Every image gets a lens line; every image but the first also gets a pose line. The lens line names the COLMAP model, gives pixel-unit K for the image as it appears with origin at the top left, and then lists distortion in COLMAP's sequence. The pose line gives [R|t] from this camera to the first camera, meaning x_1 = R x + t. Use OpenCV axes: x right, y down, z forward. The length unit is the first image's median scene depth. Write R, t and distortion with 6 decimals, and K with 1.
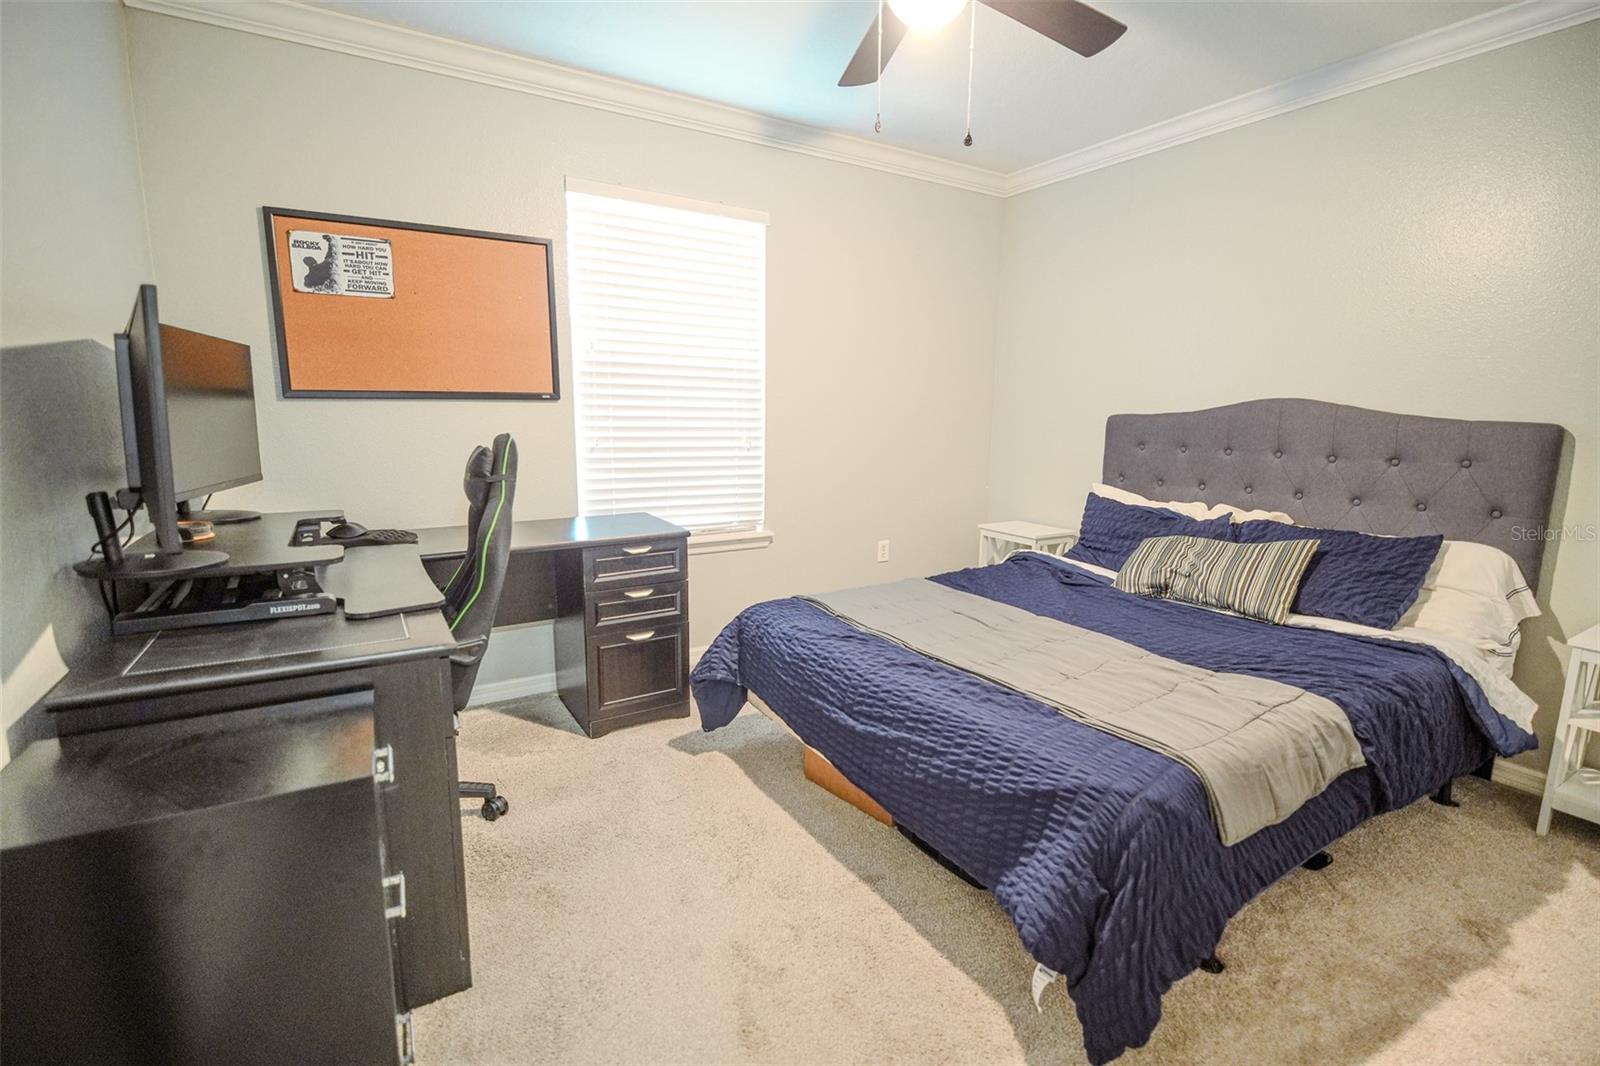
lens RADIAL K [[741.7, 0, 802.4], [0, 741.7, 528.8], [0, 0, 1]] dist [0.000897, -0.003461]
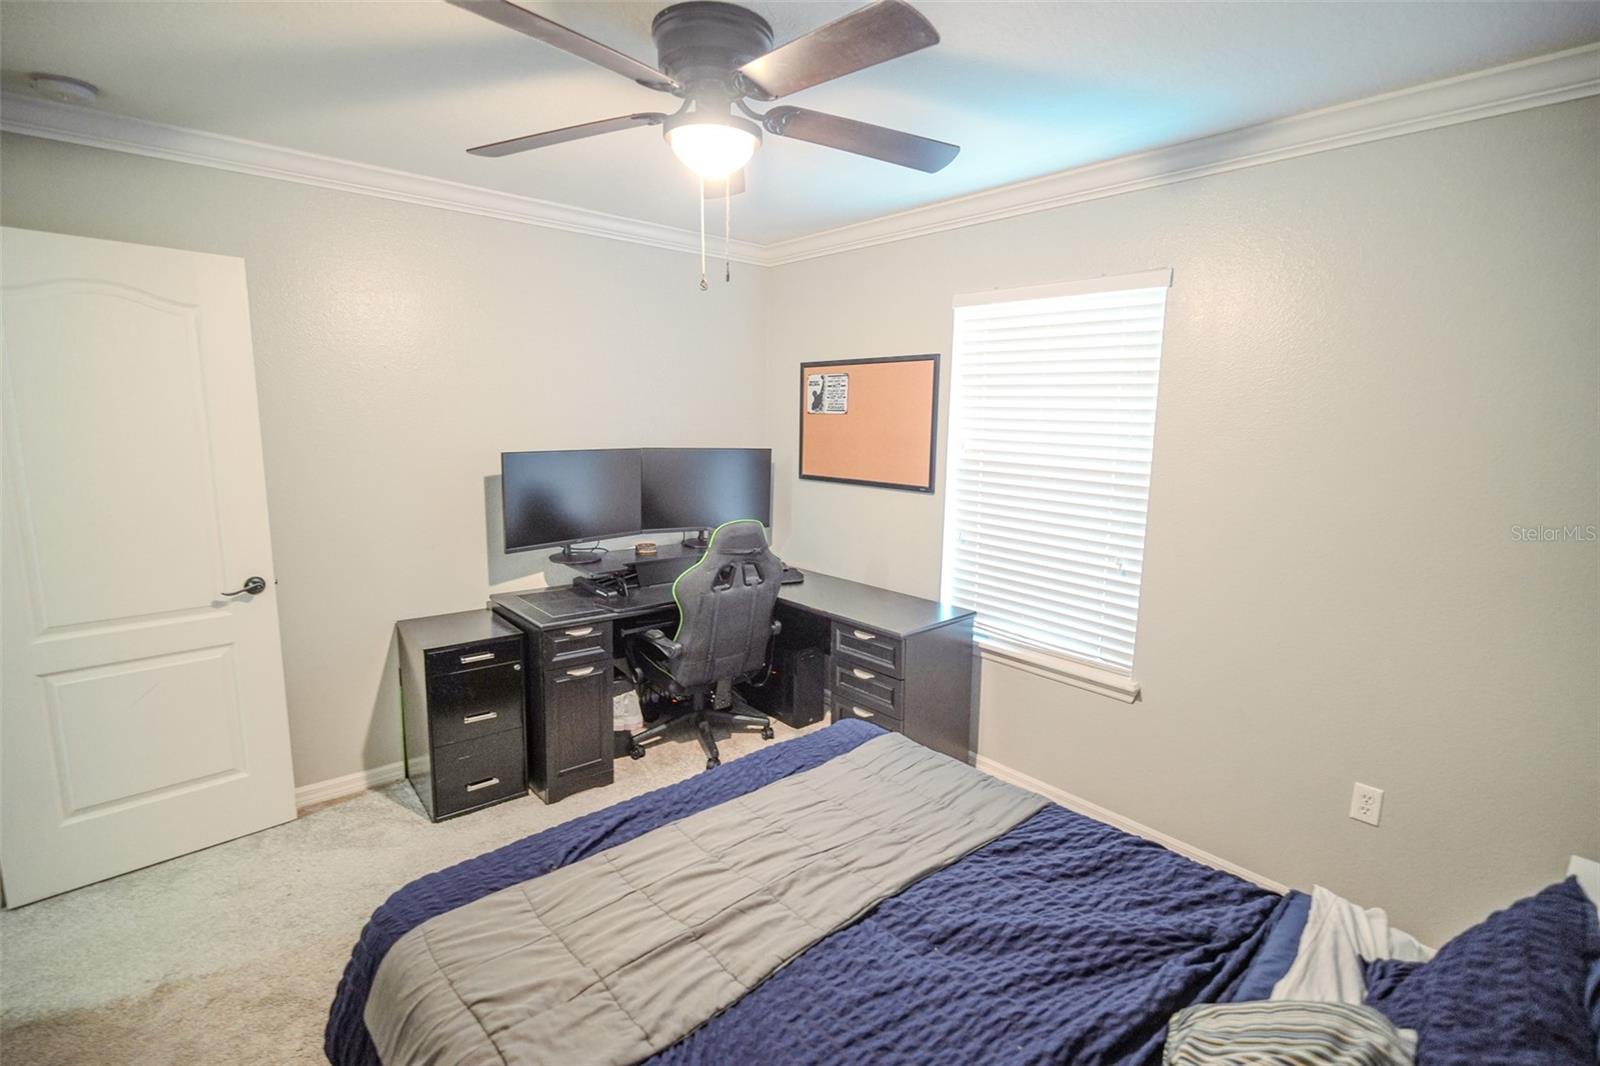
lens RADIAL K [[741.7, 0, 803.2], [0, 741.7, 532.8], [0, 0, 1]] dist [0.000897, -0.003461]
pose [[0.164227, 0.150441, -0.974883, 0.846920], [-0.178292, 0.976551, 0.120664, -0.246467], [0.970176, 0.153998, 0.187198, 0.695447]]
